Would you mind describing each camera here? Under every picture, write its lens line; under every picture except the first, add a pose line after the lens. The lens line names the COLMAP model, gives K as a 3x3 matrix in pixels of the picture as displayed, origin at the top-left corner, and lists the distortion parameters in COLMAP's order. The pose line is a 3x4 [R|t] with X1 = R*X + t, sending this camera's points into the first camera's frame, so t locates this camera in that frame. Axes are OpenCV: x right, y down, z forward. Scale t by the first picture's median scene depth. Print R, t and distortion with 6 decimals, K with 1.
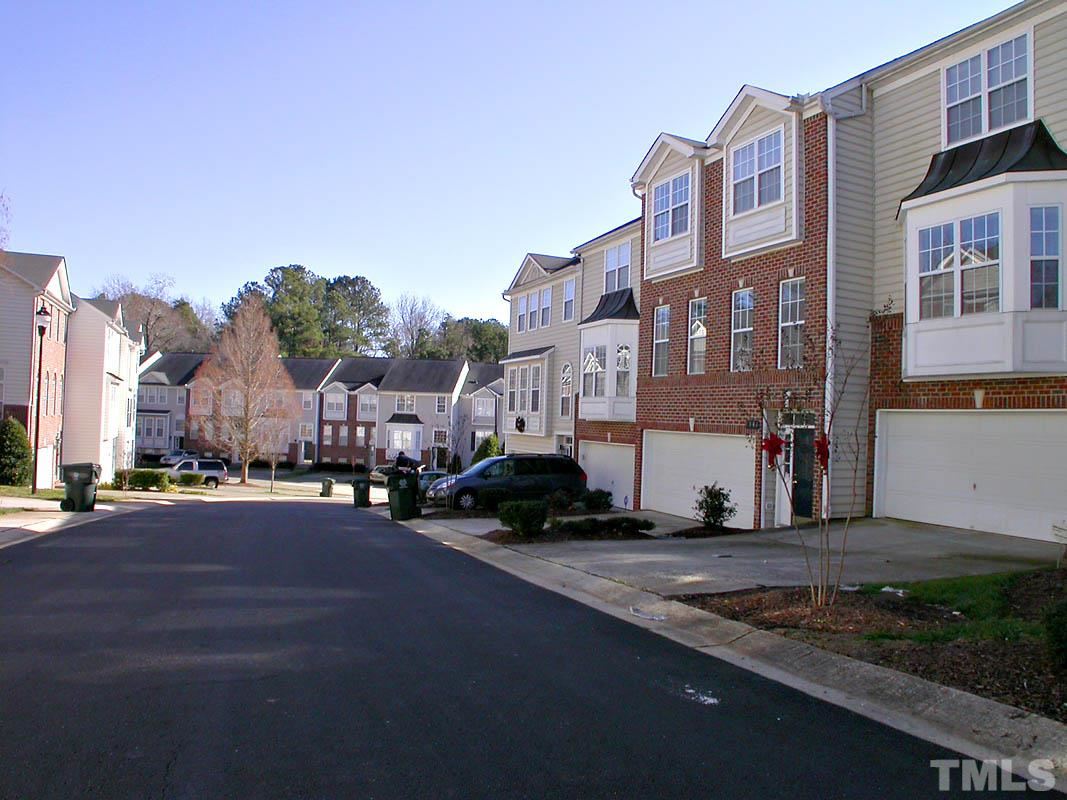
lens RADIAL K [[753.4, 0, 544.2], [0, 753.4, 408.8], [0, 0, 1]] dist [-0.155866, 0.082160]
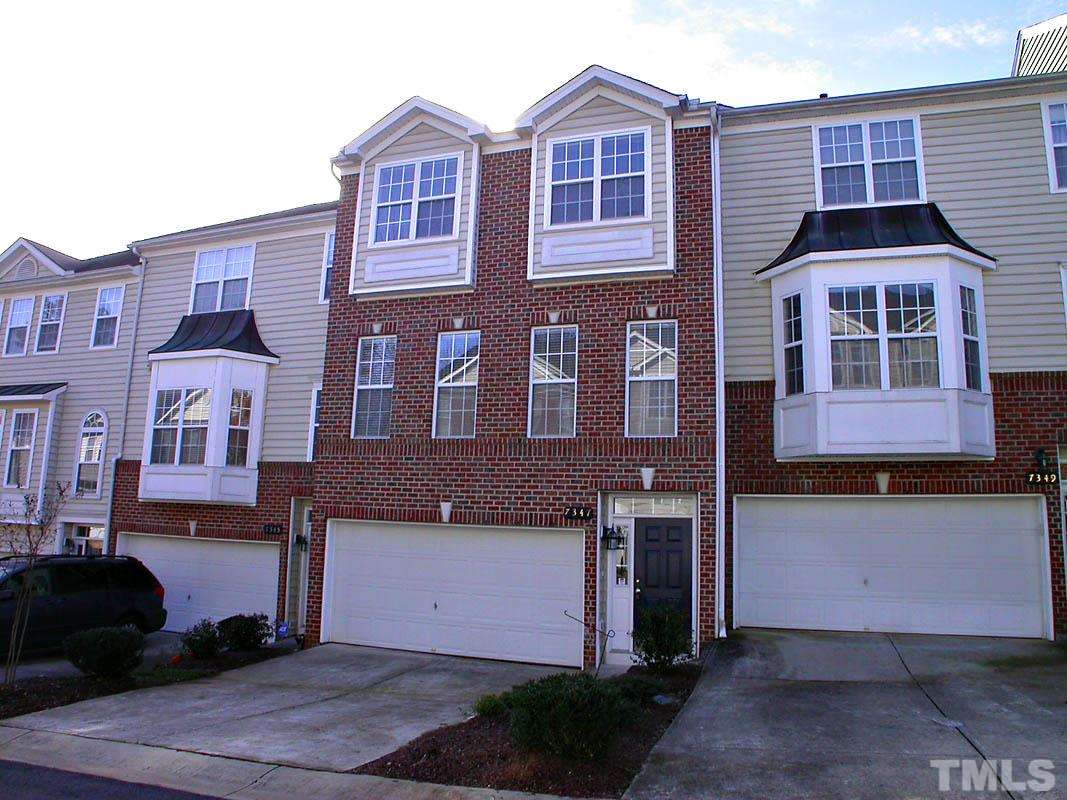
lens RADIAL K [[753.4, 0, 544.2], [0, 753.4, 408.8], [0, 0, 1]] dist [-0.155866, 0.082160]
pose [[0.677527, 0.109634, 0.727281, -0.269723], [-0.020183, 0.991227, -0.130619, 0.016520], [-0.735221, 0.073819, 0.673795, 0.520982]]
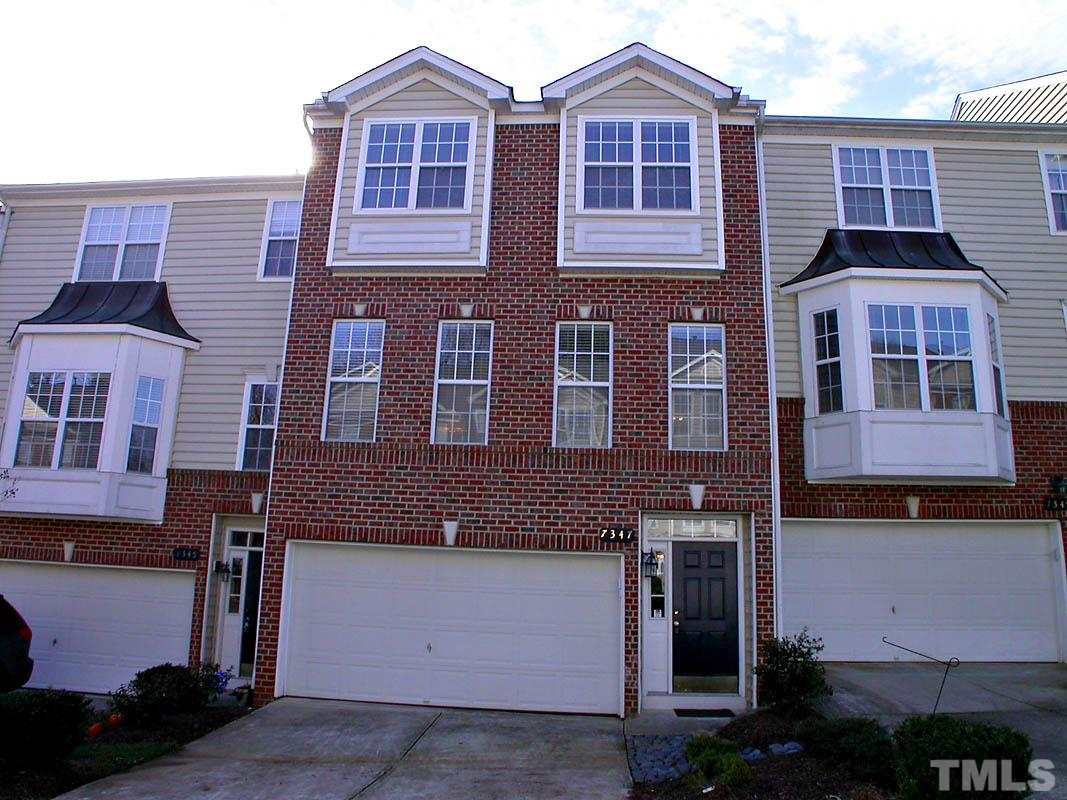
lens RADIAL K [[753.4, 0, 544.2], [0, 753.4, 408.8], [0, 0, 1]] dist [-0.155866, 0.082160]
pose [[0.464649, 0.178481, 0.867321, -0.300383], [-0.028718, 0.981998, -0.186695, 0.035335], [-0.885029, 0.061840, 0.461410, 0.742841]]
